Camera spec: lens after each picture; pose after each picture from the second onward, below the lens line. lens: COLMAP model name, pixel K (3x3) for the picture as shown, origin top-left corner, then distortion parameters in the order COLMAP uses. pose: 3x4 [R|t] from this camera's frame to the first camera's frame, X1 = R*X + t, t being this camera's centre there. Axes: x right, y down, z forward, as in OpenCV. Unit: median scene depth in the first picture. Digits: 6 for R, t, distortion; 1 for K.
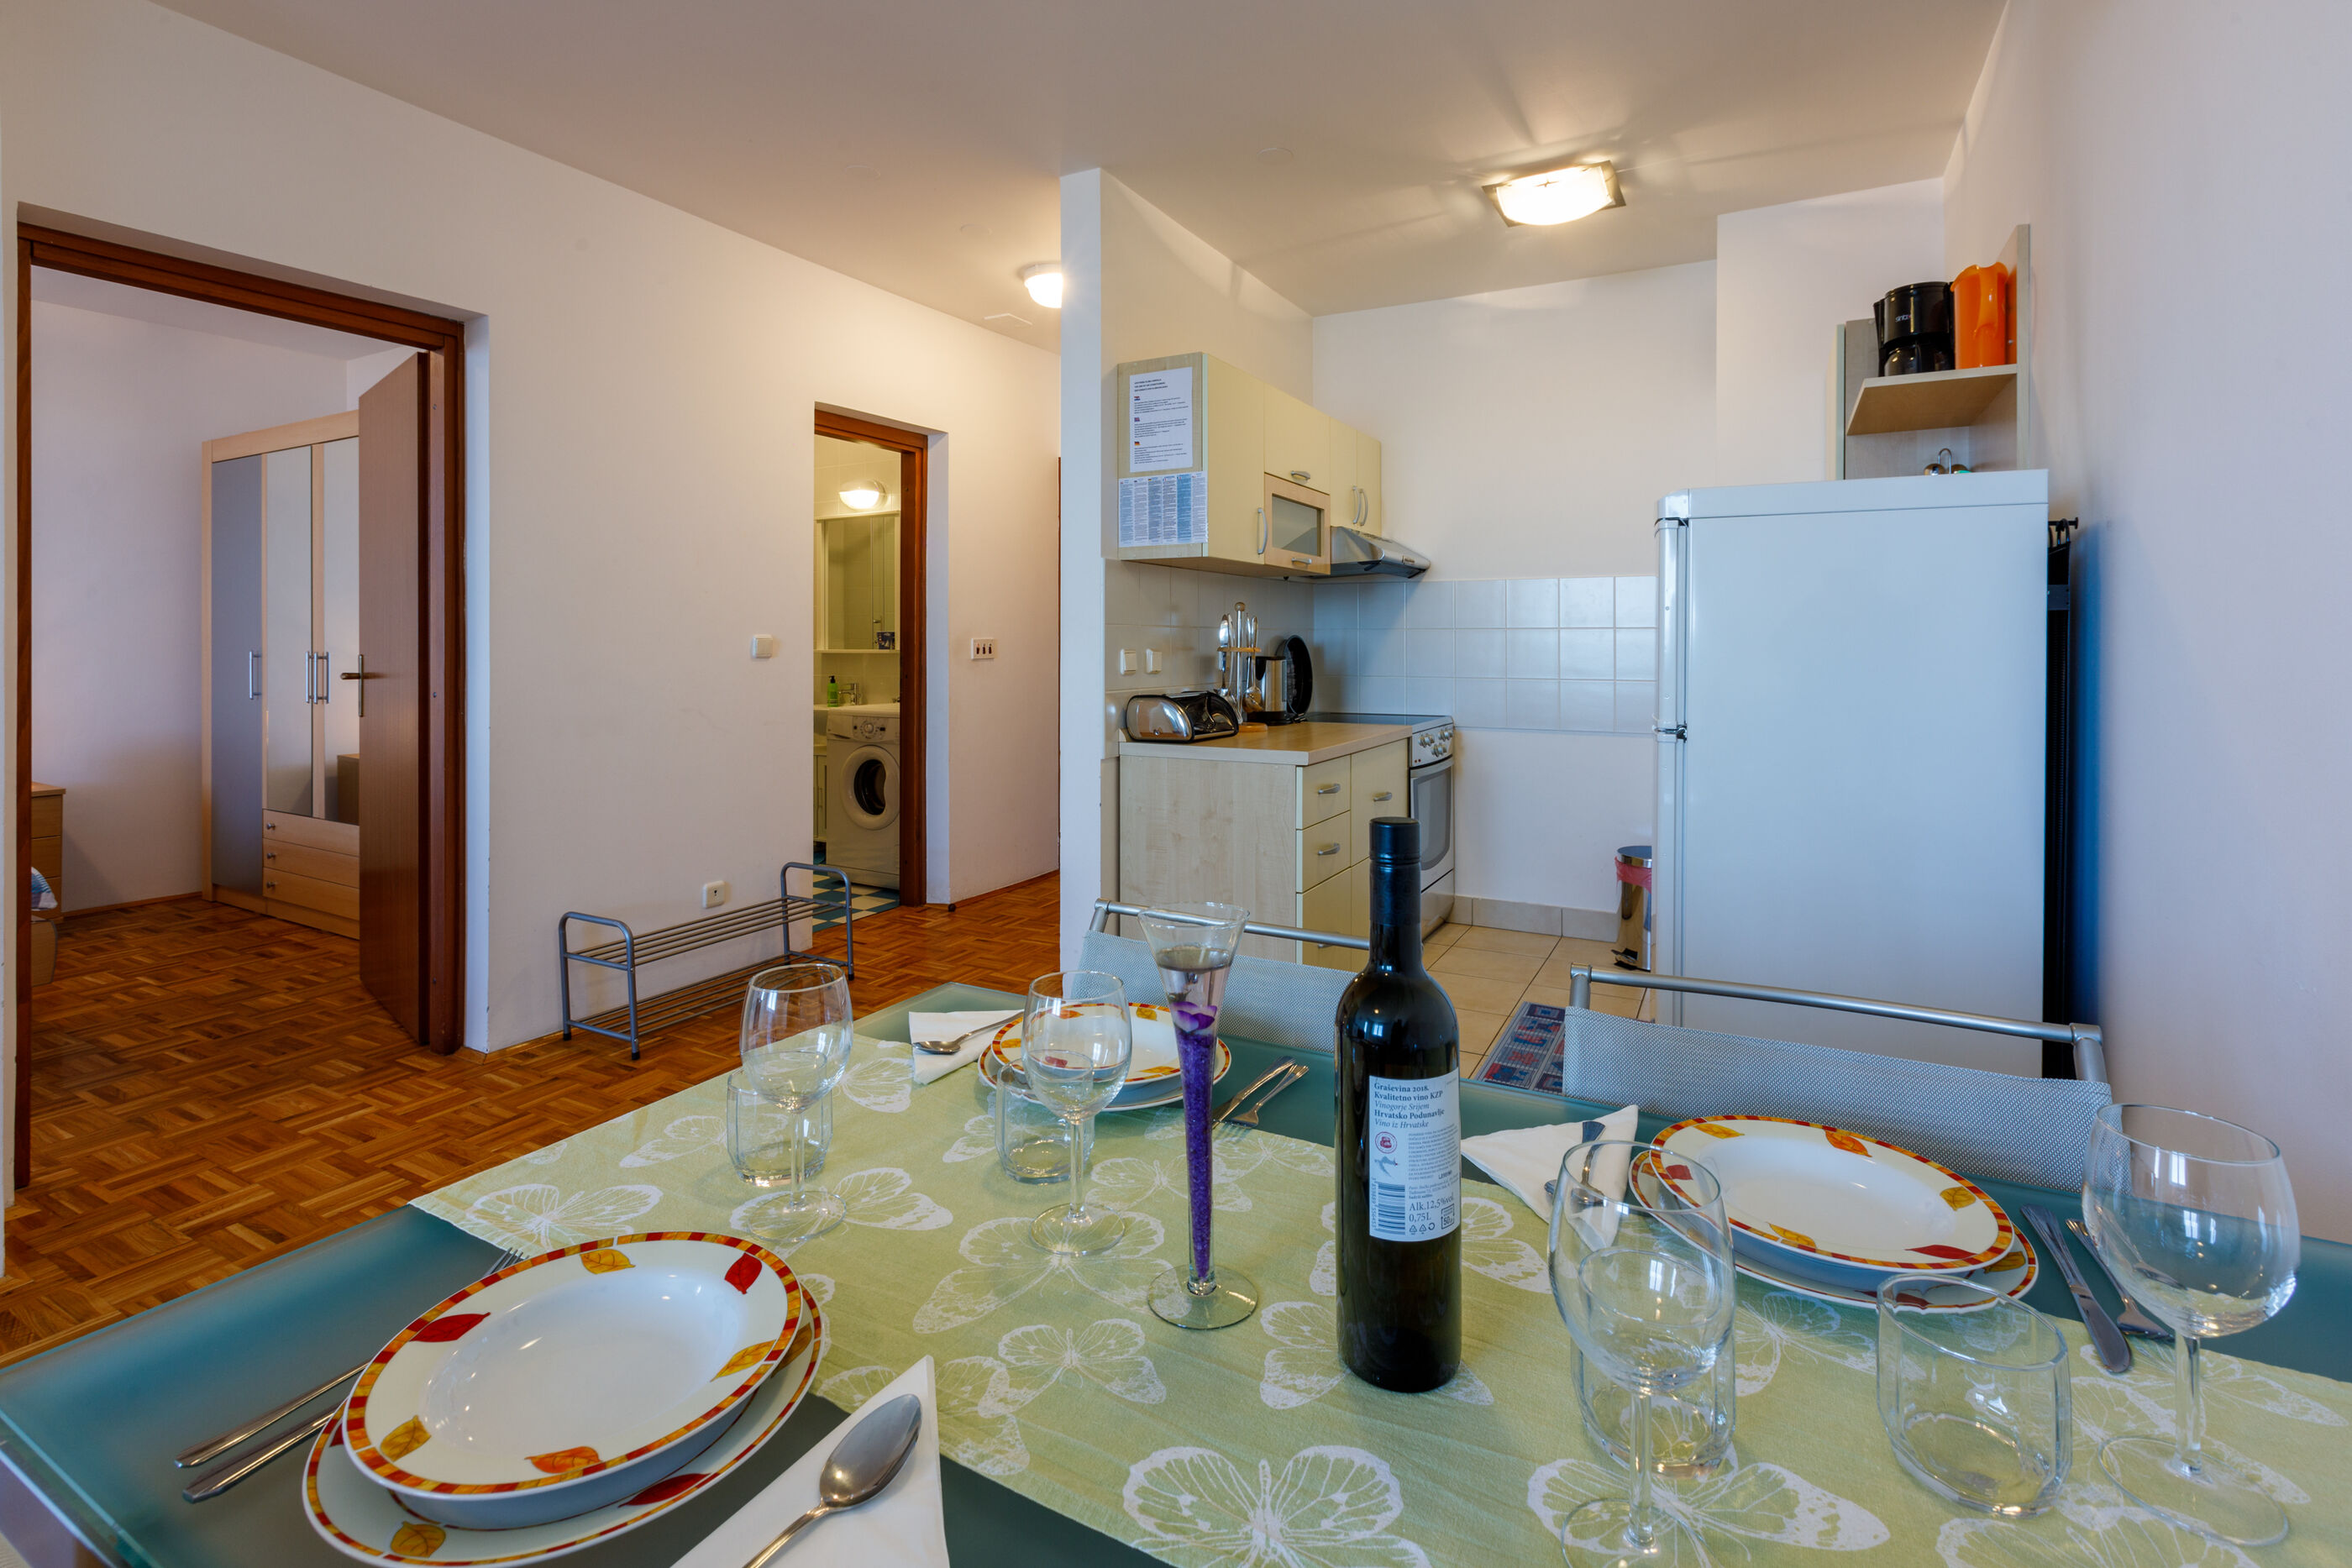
lens RADIAL K [[1077.5, 0, 1151.7], [0, 1077.5, 640.6], [0, 0, 1]] dist [-0.002647, 0.000143]
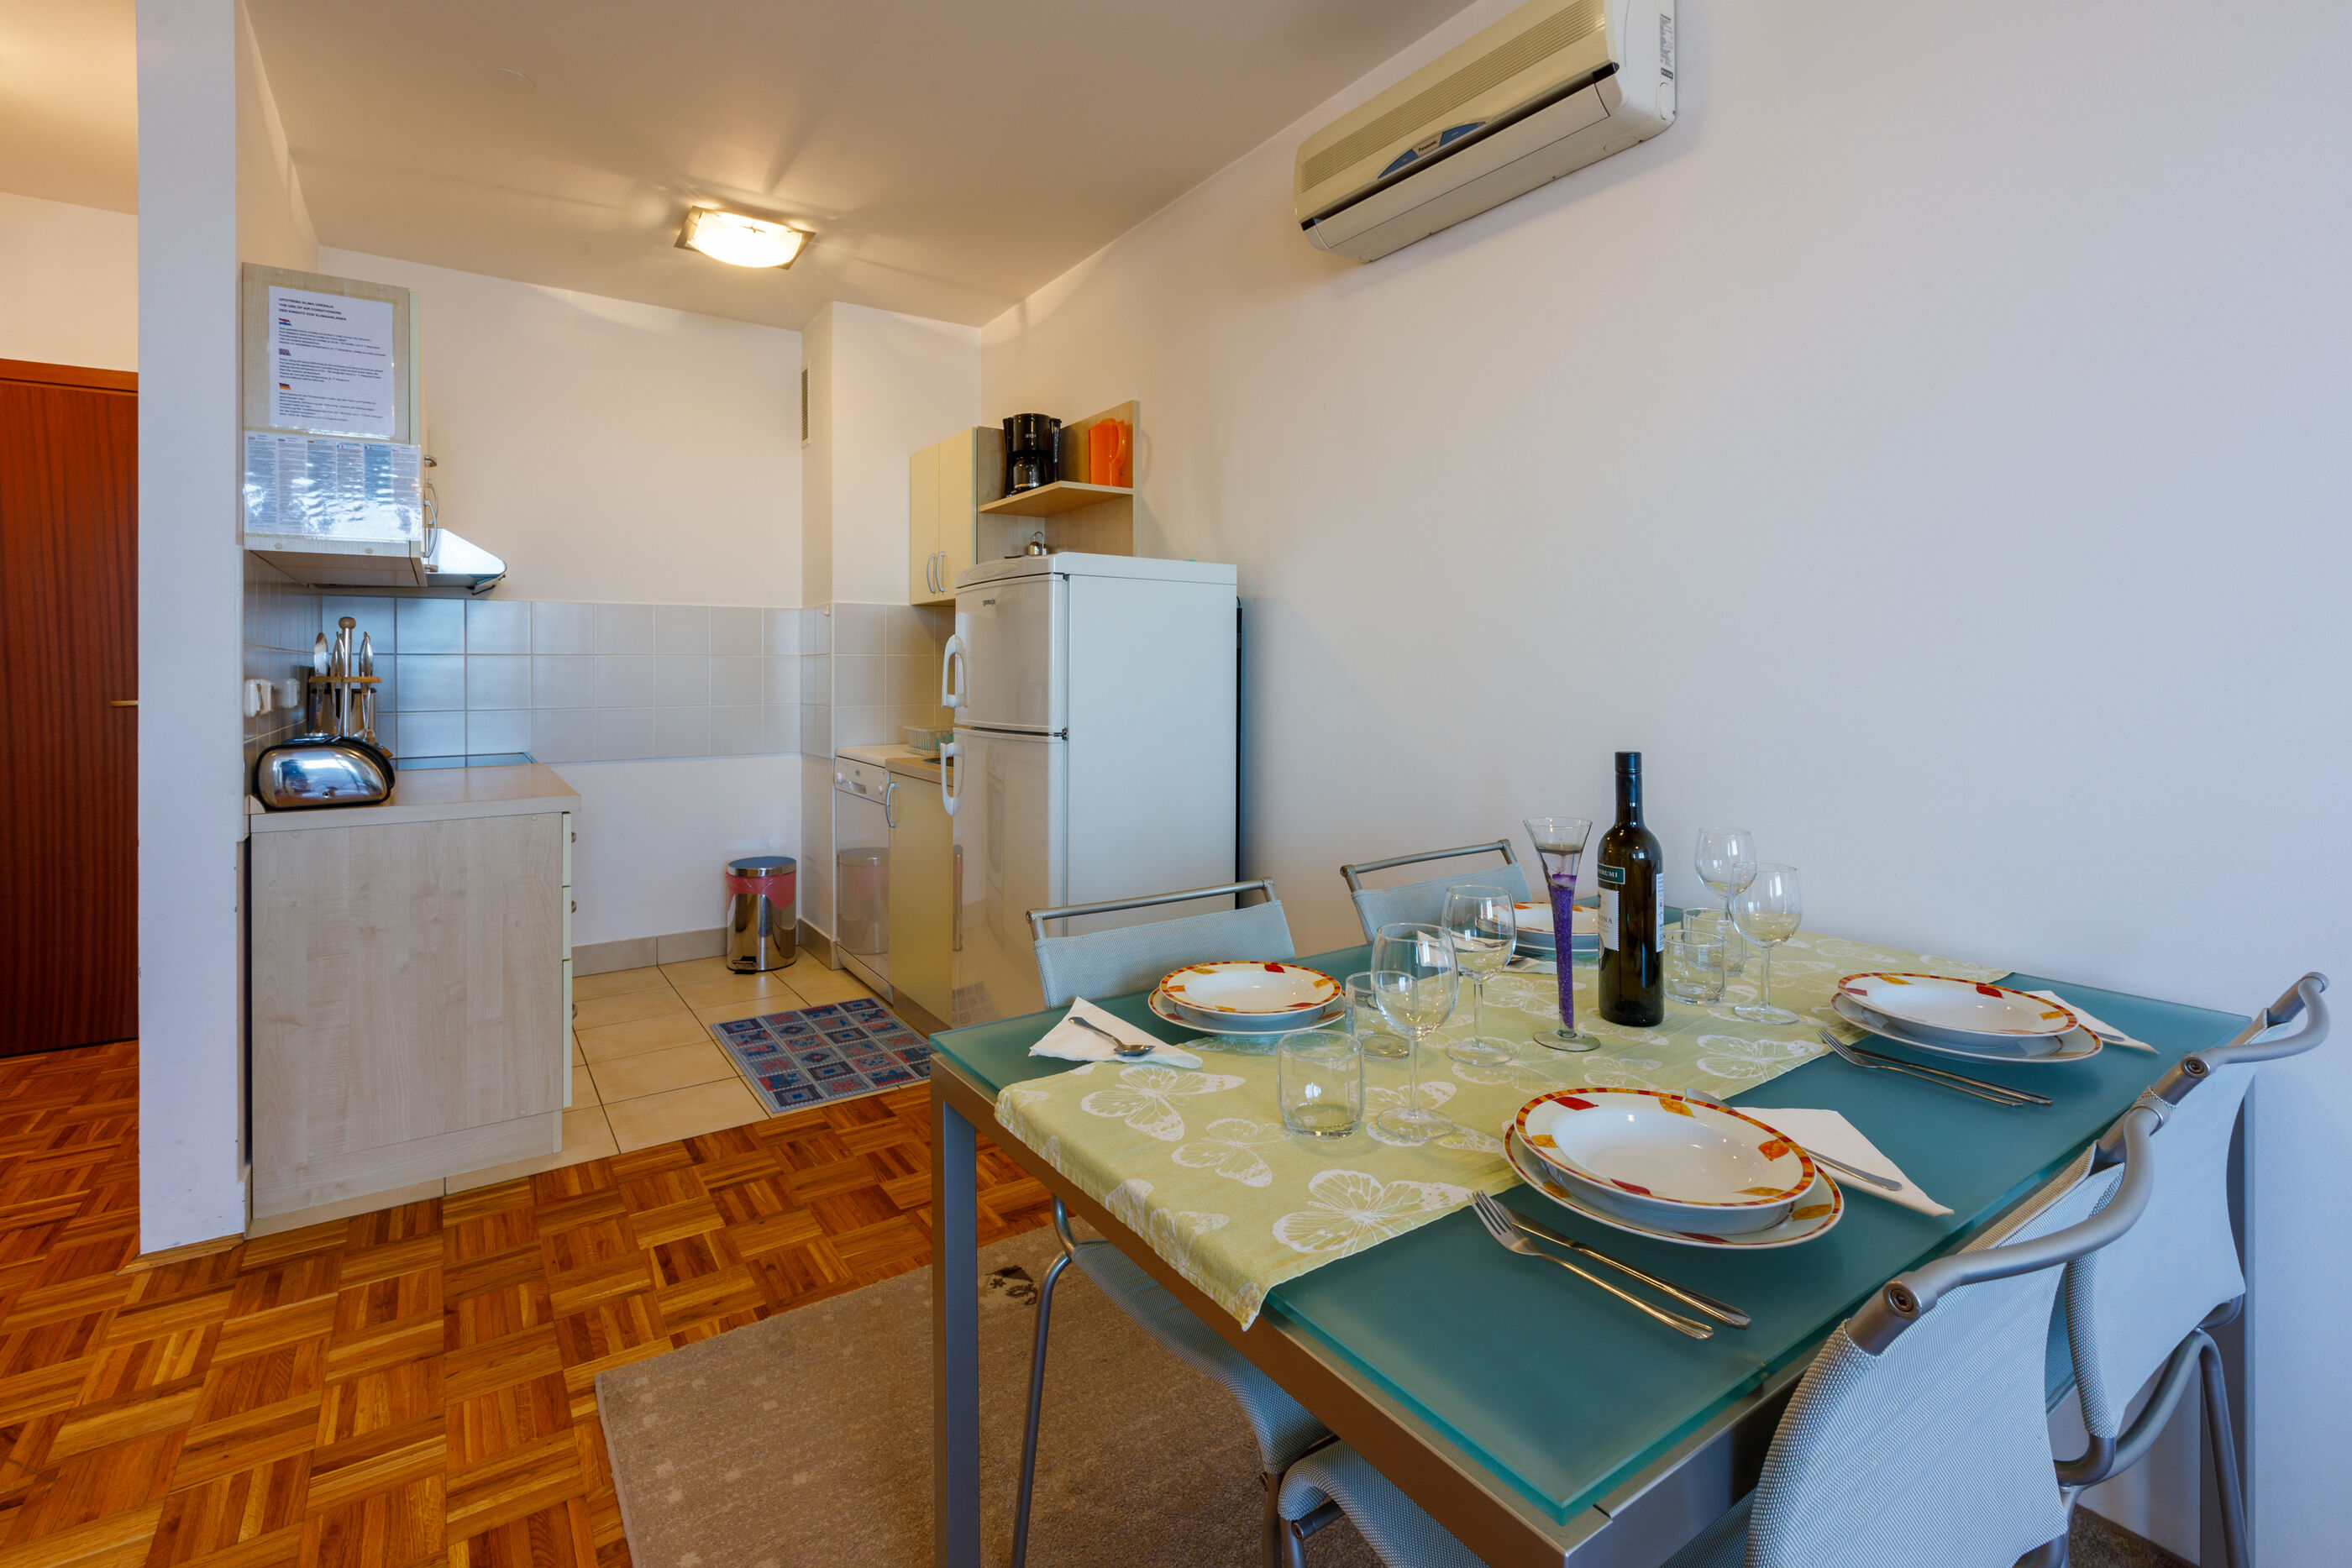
lens RADIAL K [[1071.4, 0, 1179.6], [0, 1071.4, 672.1], [0, 0, 1]] dist [-0.005627, -0.000227]
pose [[0.446545, -0.003355, 0.894755, -0.383564], [0.002099, 0.999994, 0.002702, 0.002797], [-0.894759, 0.000671, 0.446549, 0.171033]]
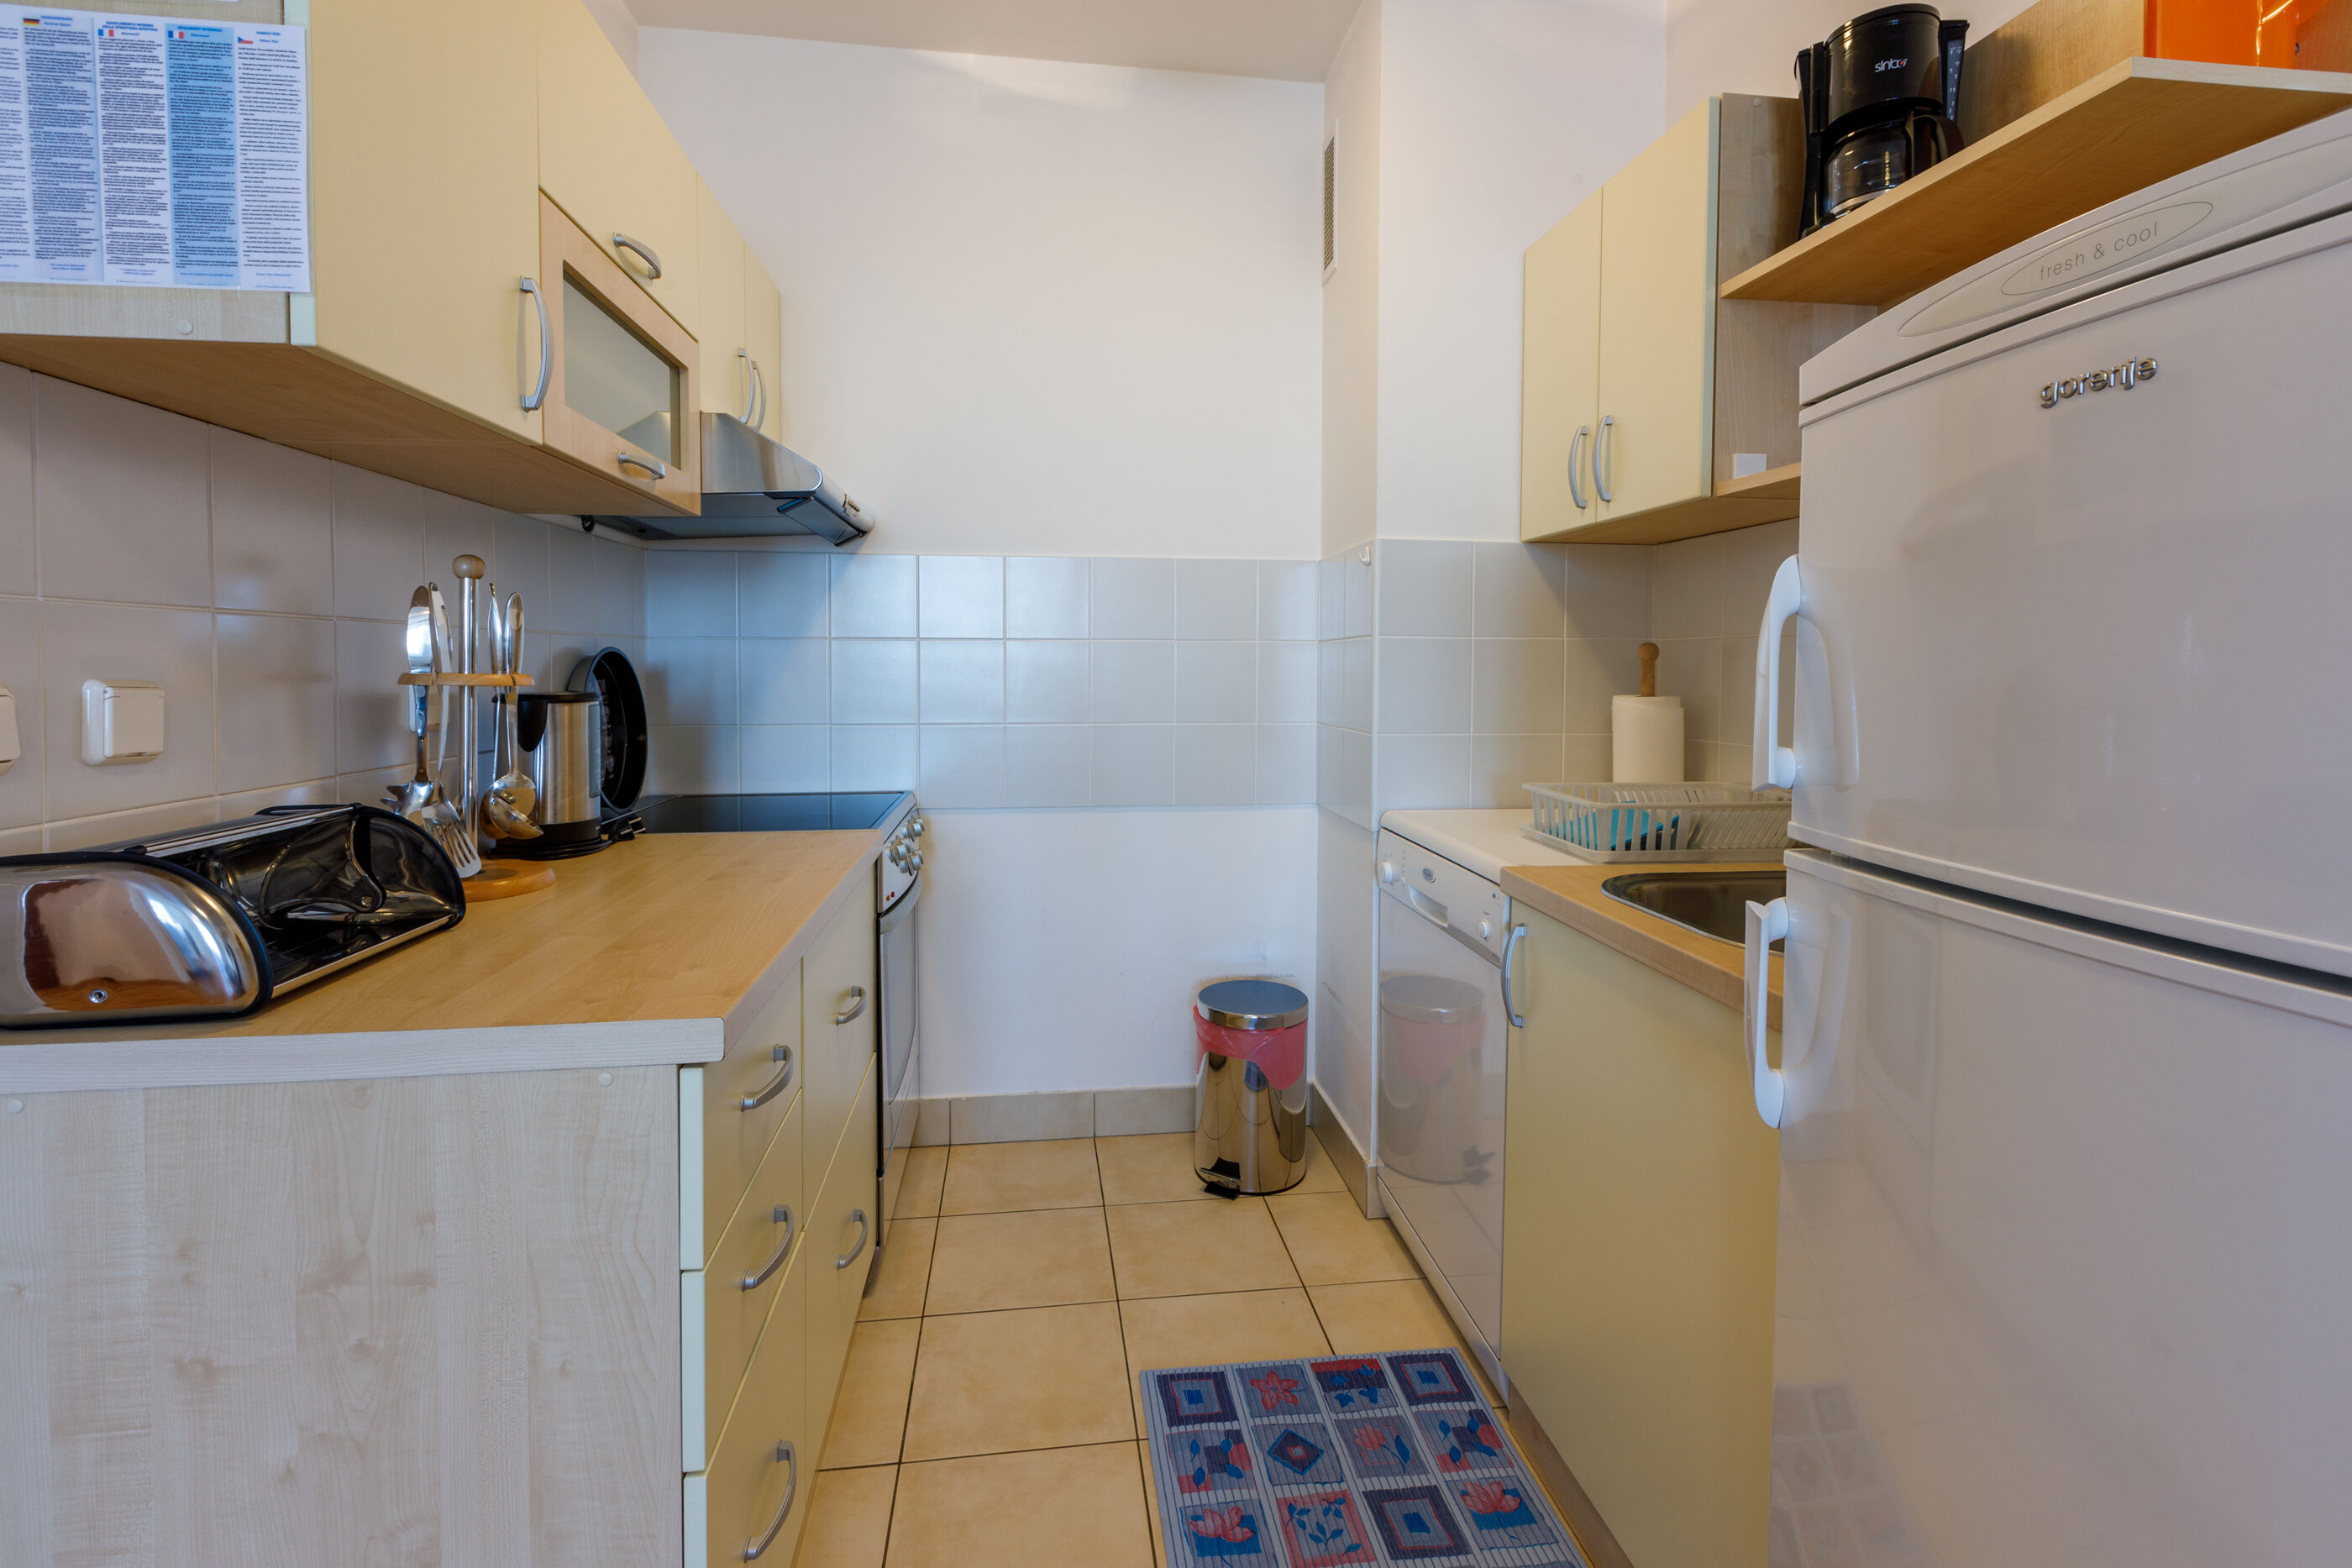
lens RADIAL K [[1094.1, 0, 1170.2], [0, 1094.1, 696.3], [0, 0, 1]] dist [-0.001862, 0.000226]
pose [[0.803955, -0.014952, 0.594502, 0.059858], [-0.002696, 0.999582, 0.028785, 0.003070], [-0.594684, -0.024745, 0.803579, 0.634664]]
